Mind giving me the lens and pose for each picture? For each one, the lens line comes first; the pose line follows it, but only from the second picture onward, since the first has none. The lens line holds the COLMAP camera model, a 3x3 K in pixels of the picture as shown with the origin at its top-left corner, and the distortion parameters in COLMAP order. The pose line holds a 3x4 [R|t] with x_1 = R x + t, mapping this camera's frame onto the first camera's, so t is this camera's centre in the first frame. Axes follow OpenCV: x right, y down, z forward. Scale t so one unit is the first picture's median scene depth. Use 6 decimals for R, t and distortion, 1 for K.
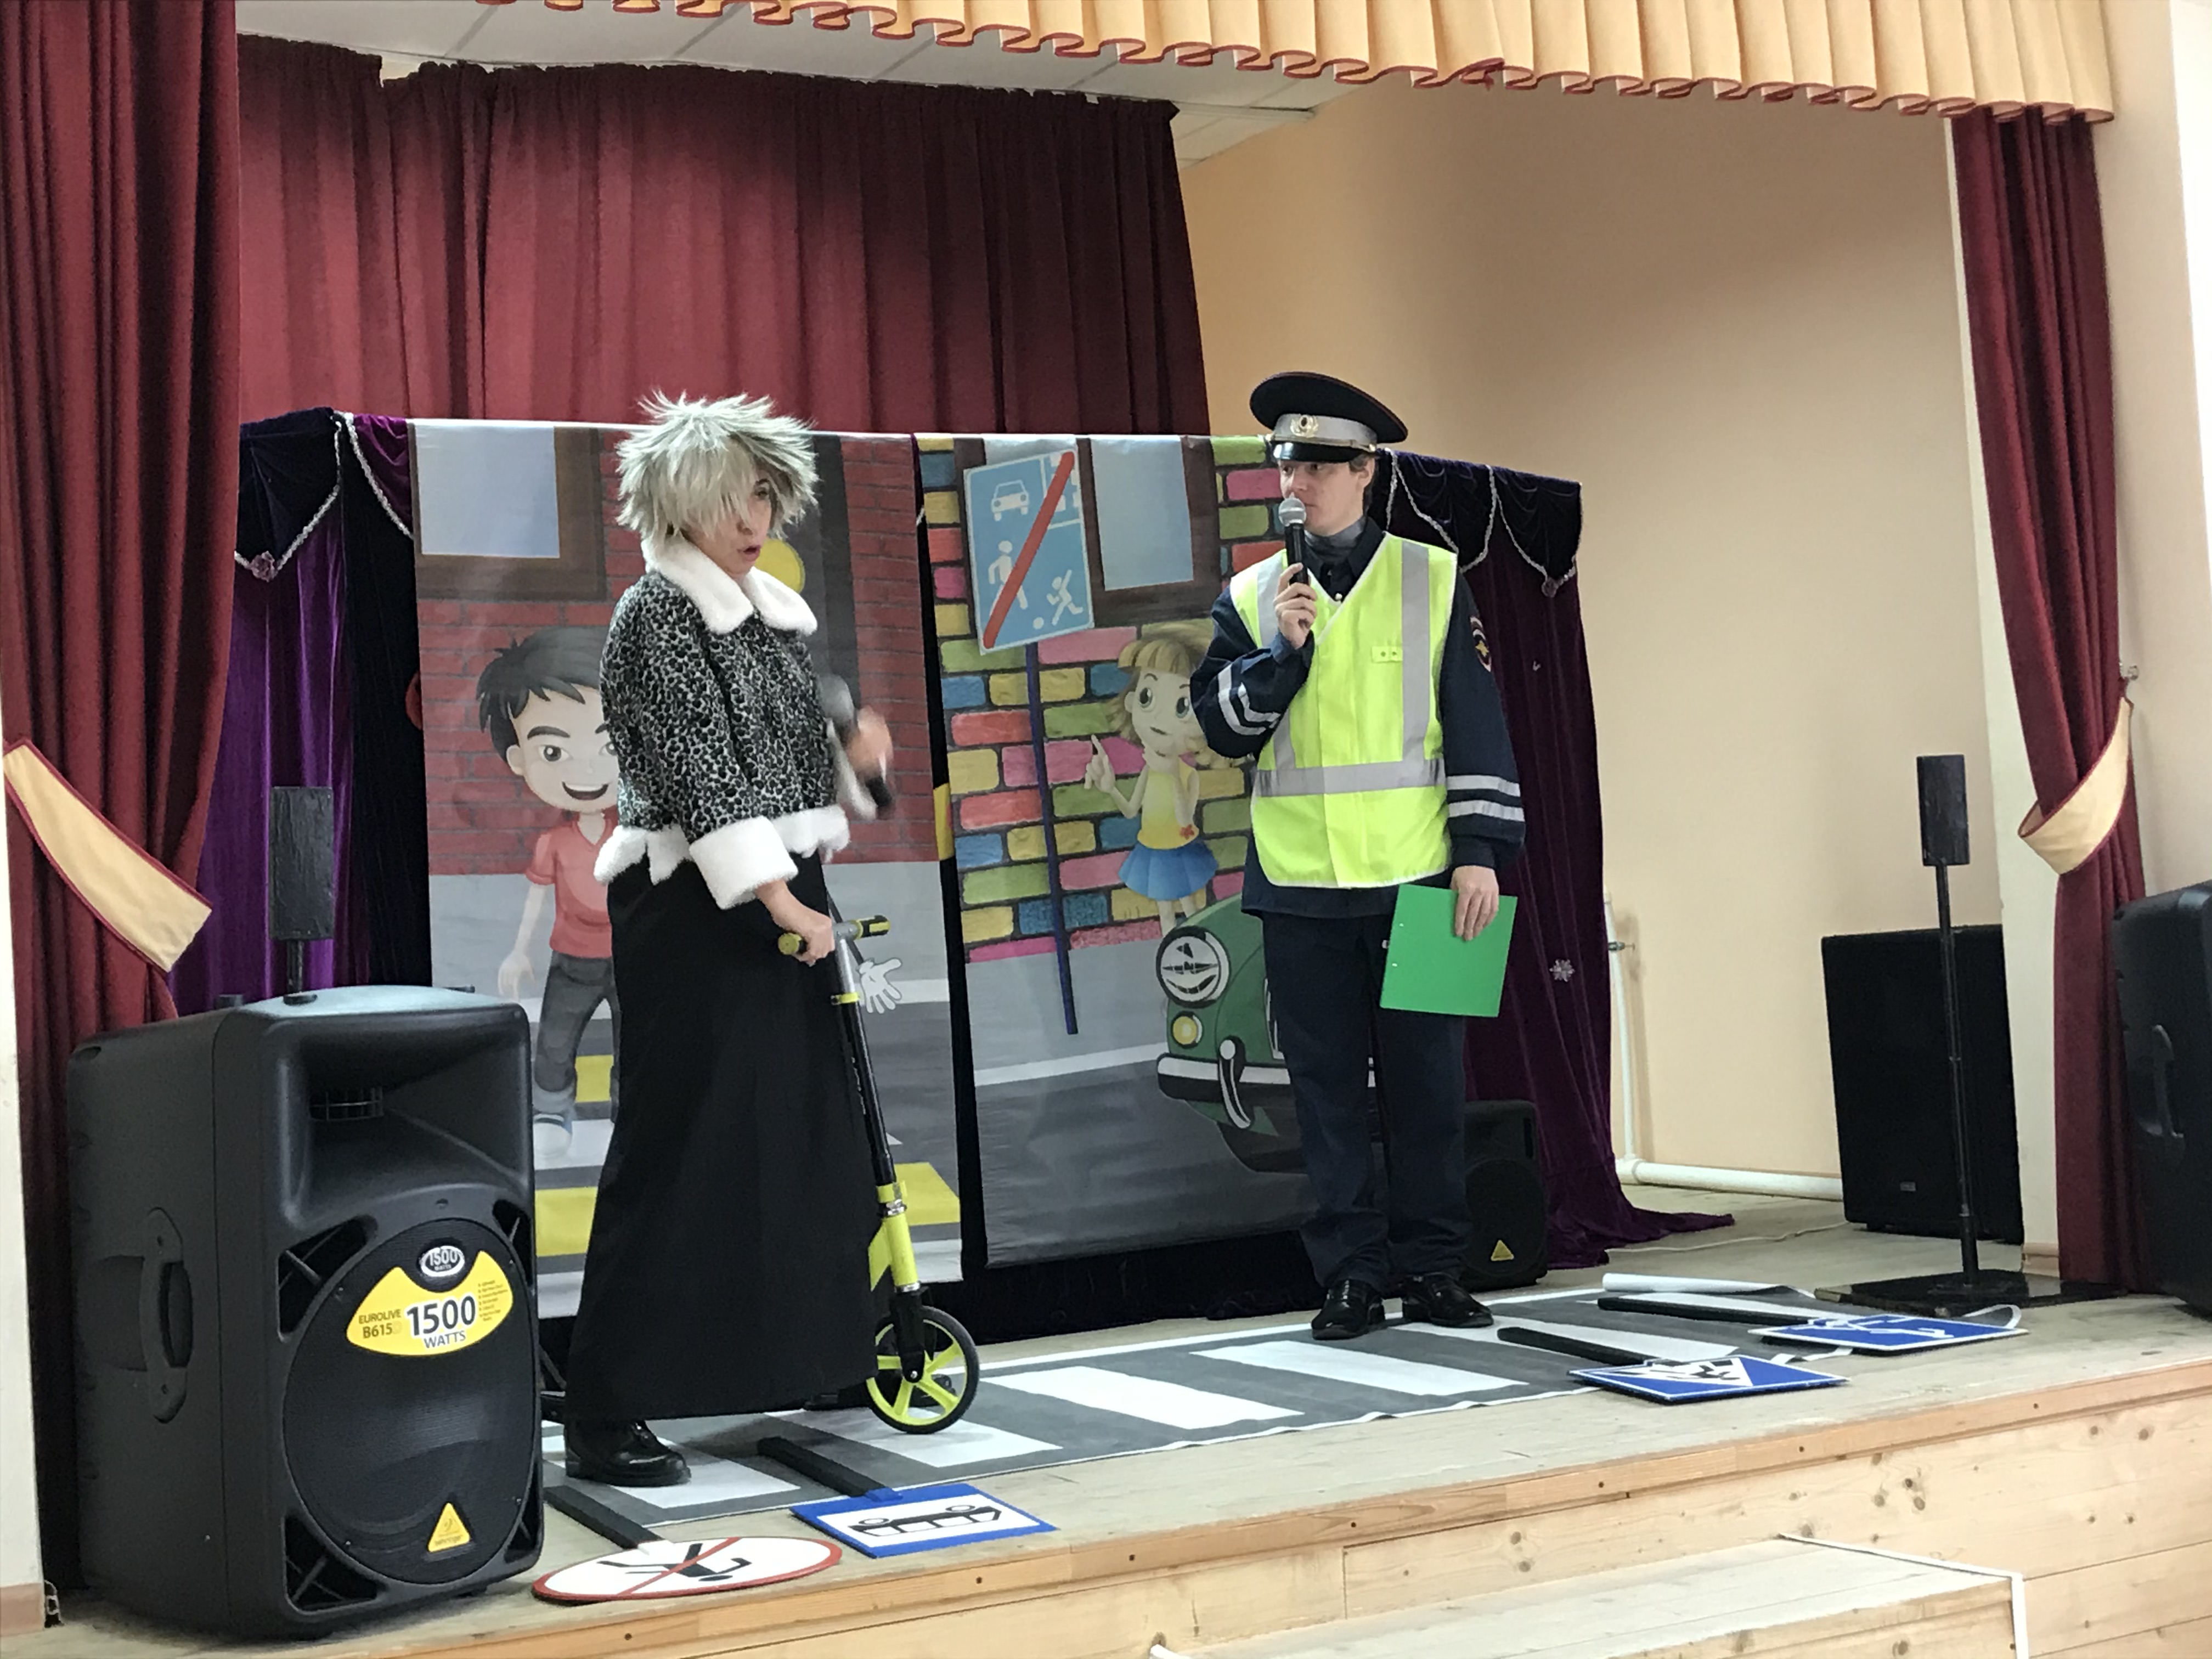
lens RADIAL K [[3326.0, 0, 1106.0], [0, 3326.0, 829.5], [0, 0, 1]] dist [0.128050, 0.025669]
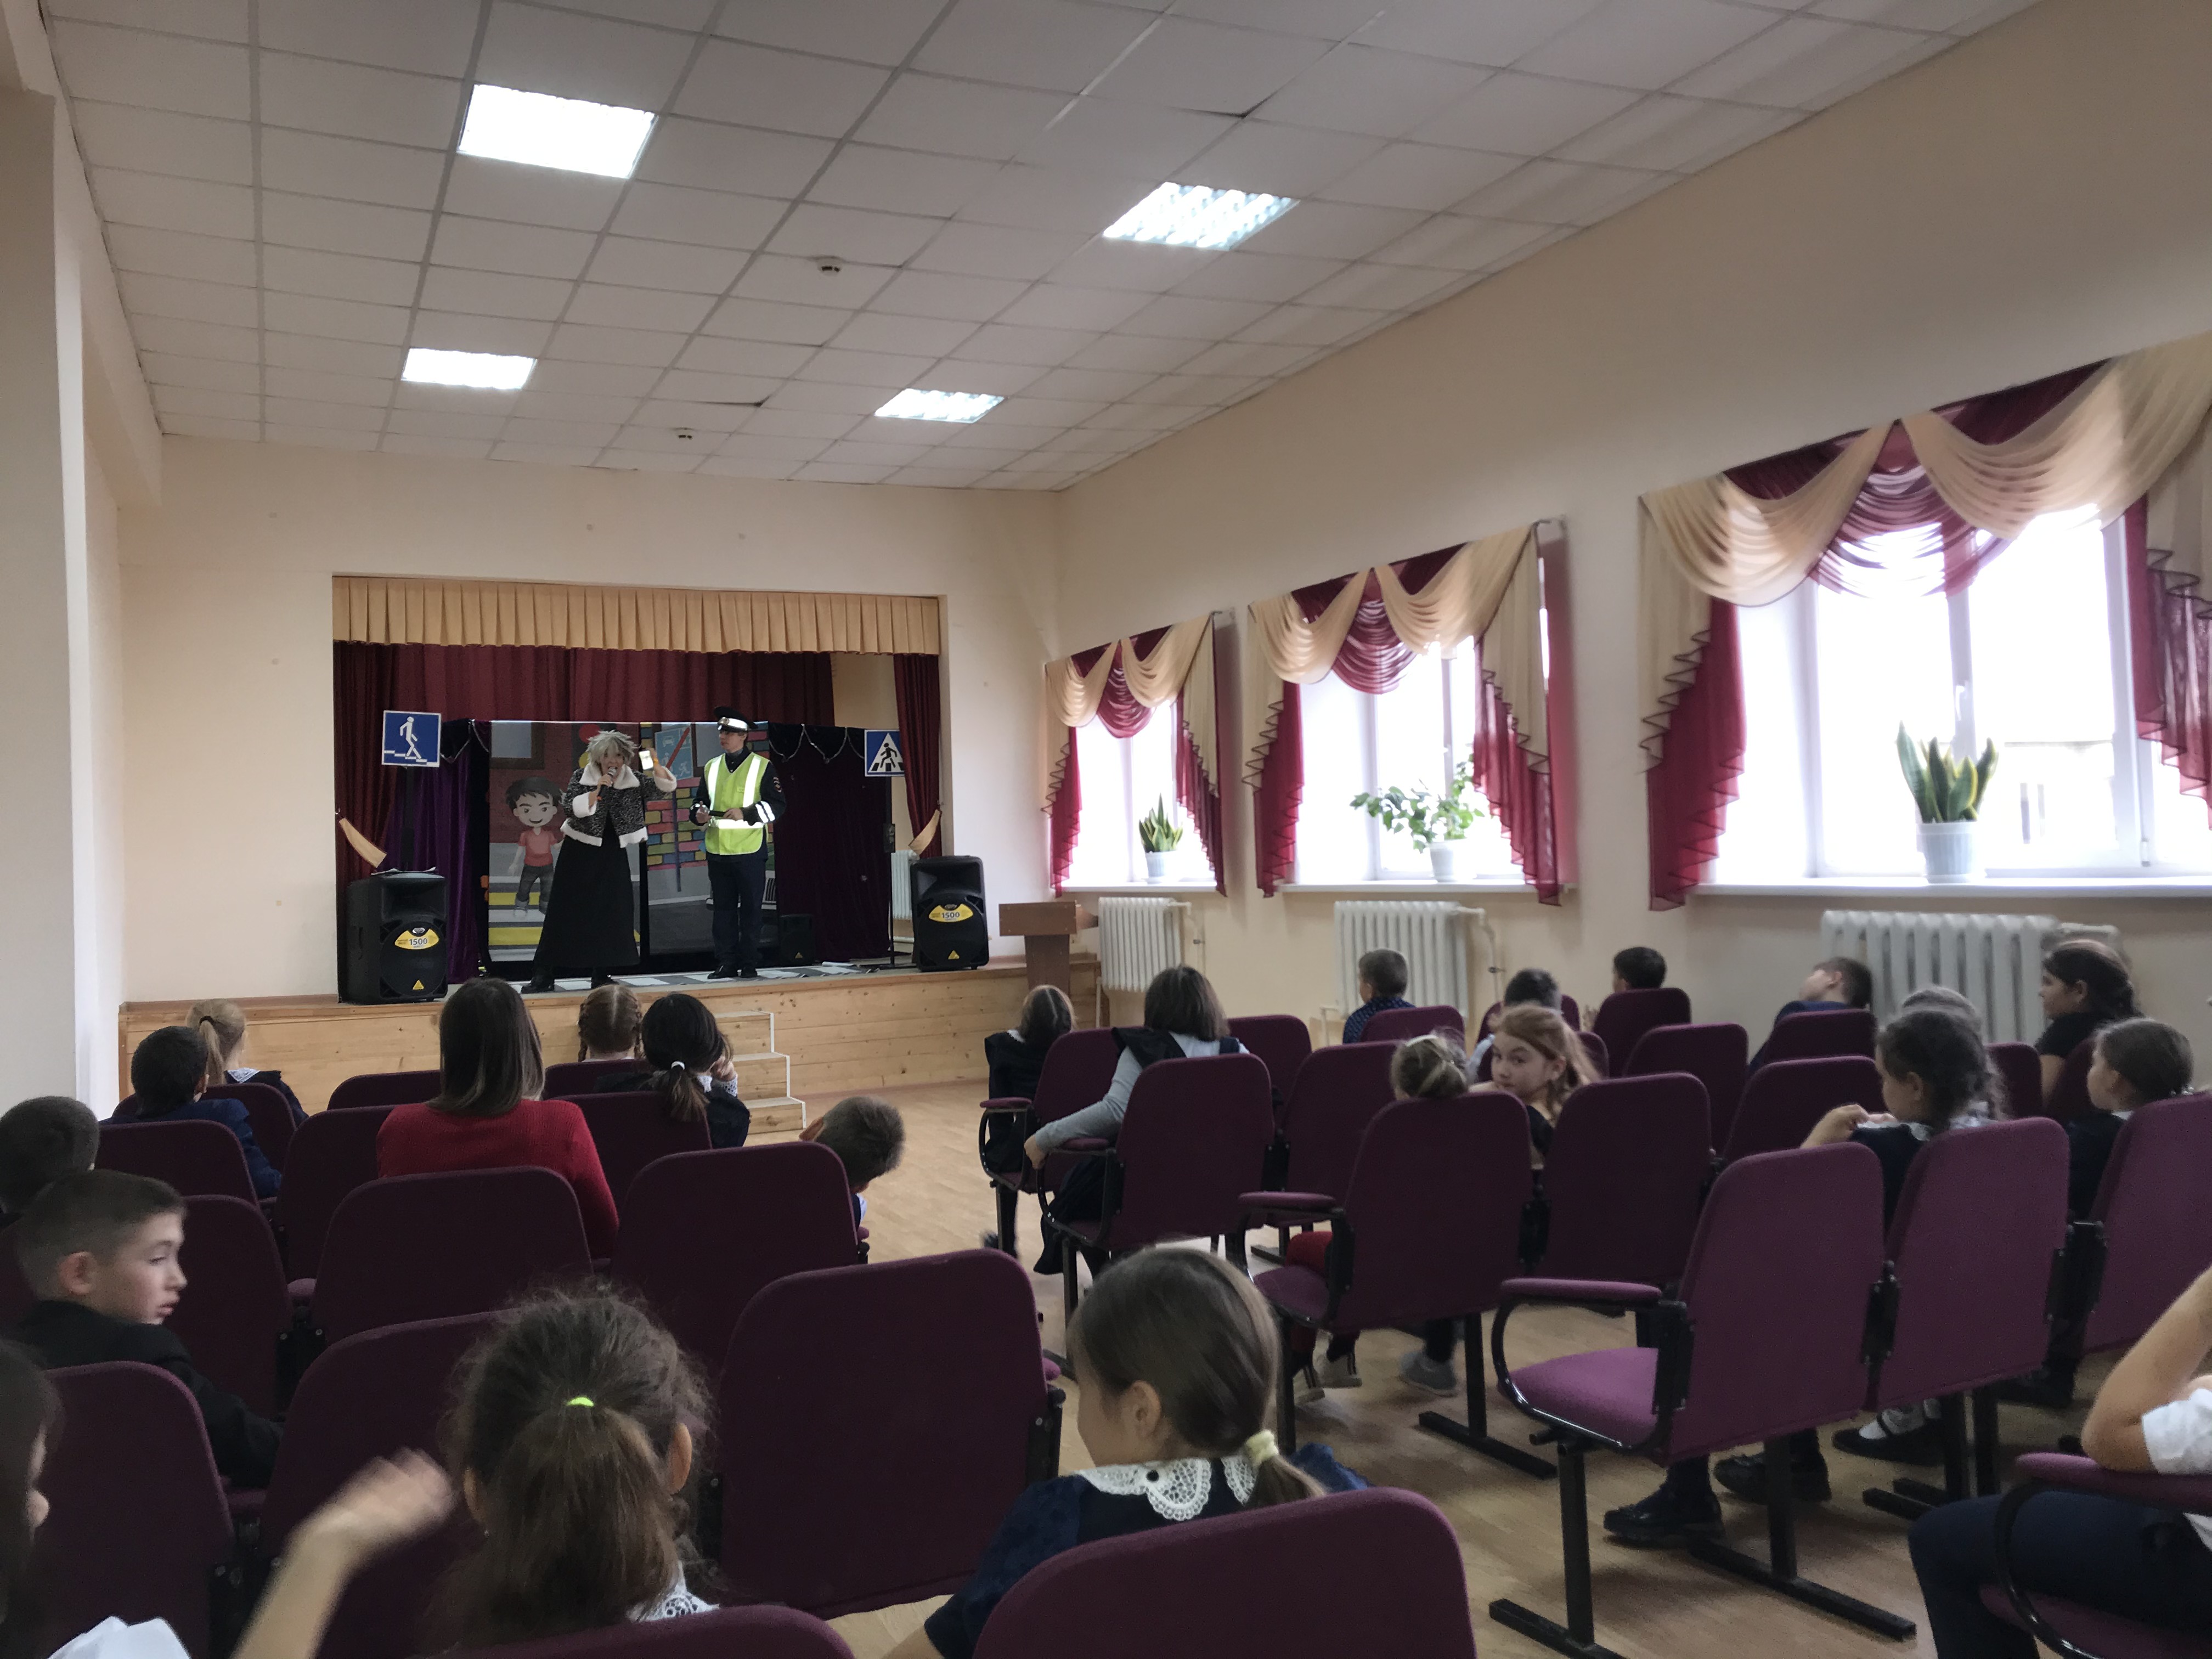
lens RADIAL K [[1801.2, 0, 1110.0], [0, 1801.2, 773.7], [0, 0, 1]] dist [0.021685, -0.007516]
pose [[0.998637, 0.031429, -0.041659, 0.565002], [-0.031938, 0.999422, -0.011614, -0.061297], [0.041270, 0.012929, 0.999064, -0.981330]]
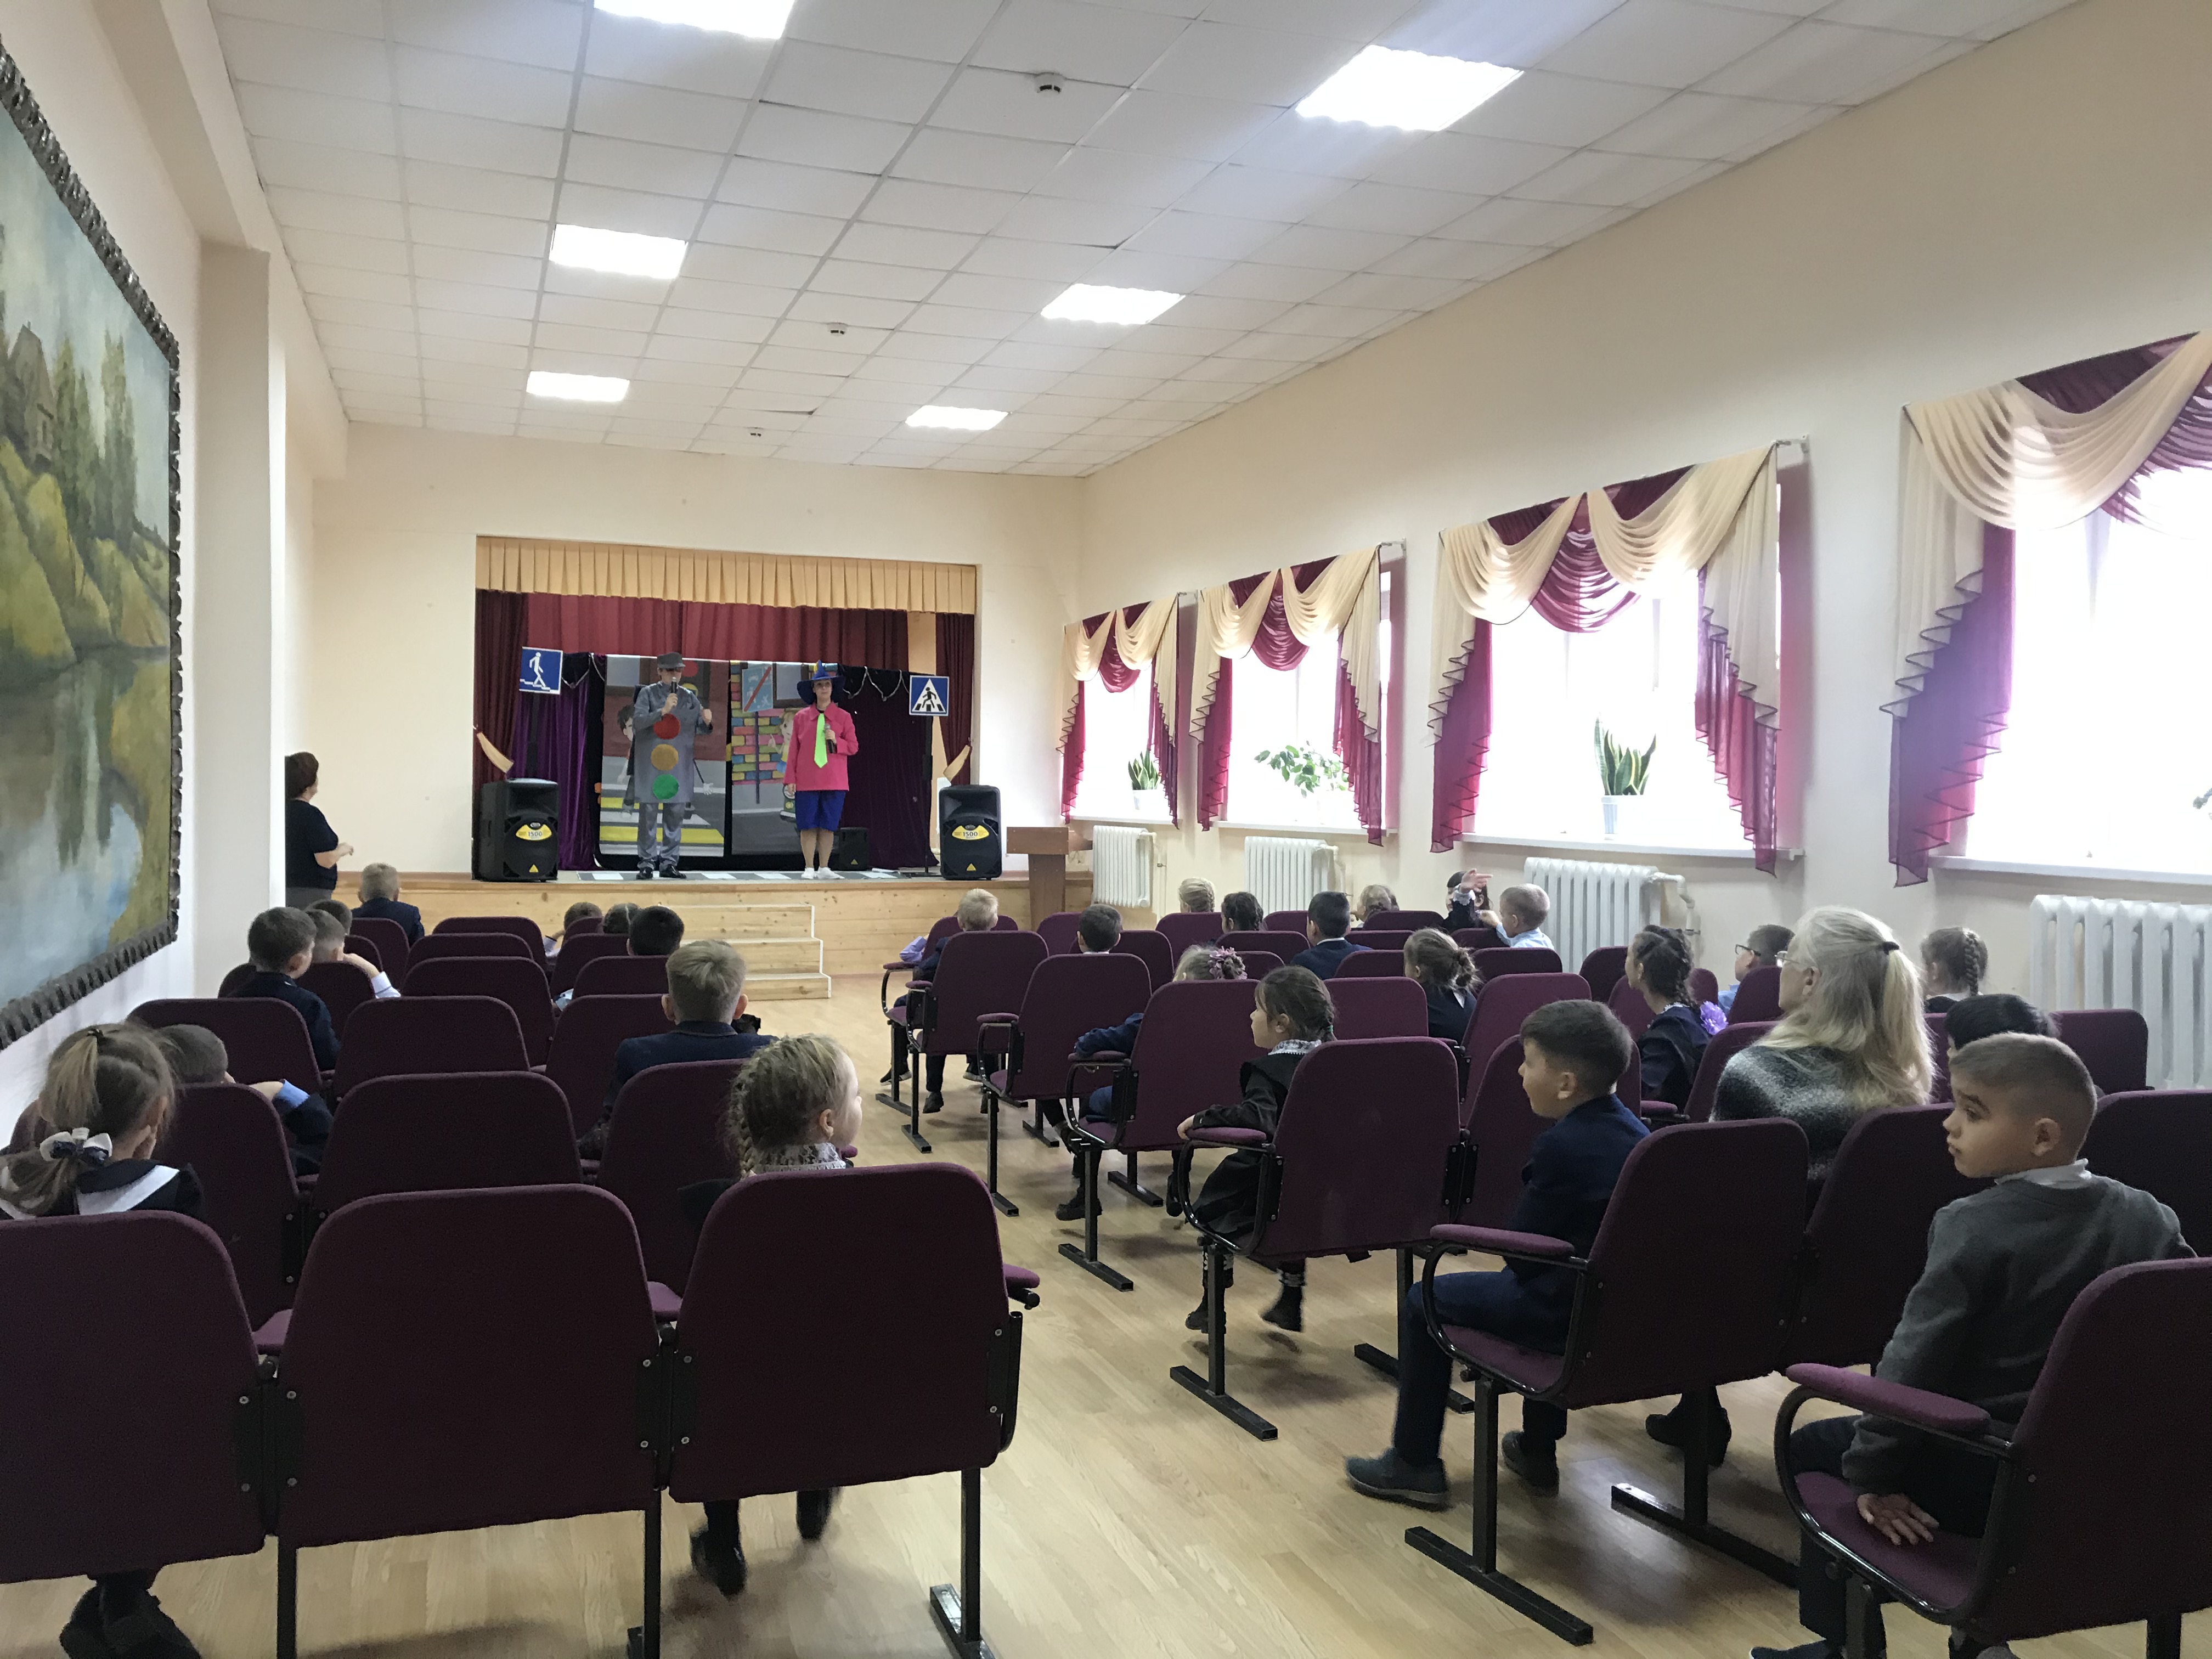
lens RADIAL K [[1801.2, 0, 1110.0], [0, 1801.2, 773.7], [0, 0, 1]] dist [0.021685, -0.007516]
pose [[0.988930, 0.078328, -0.126025, 0.771795], [-0.074928, 0.996691, 0.031502, -0.089141], [0.128075, -0.021711, 0.991527, -1.310269]]
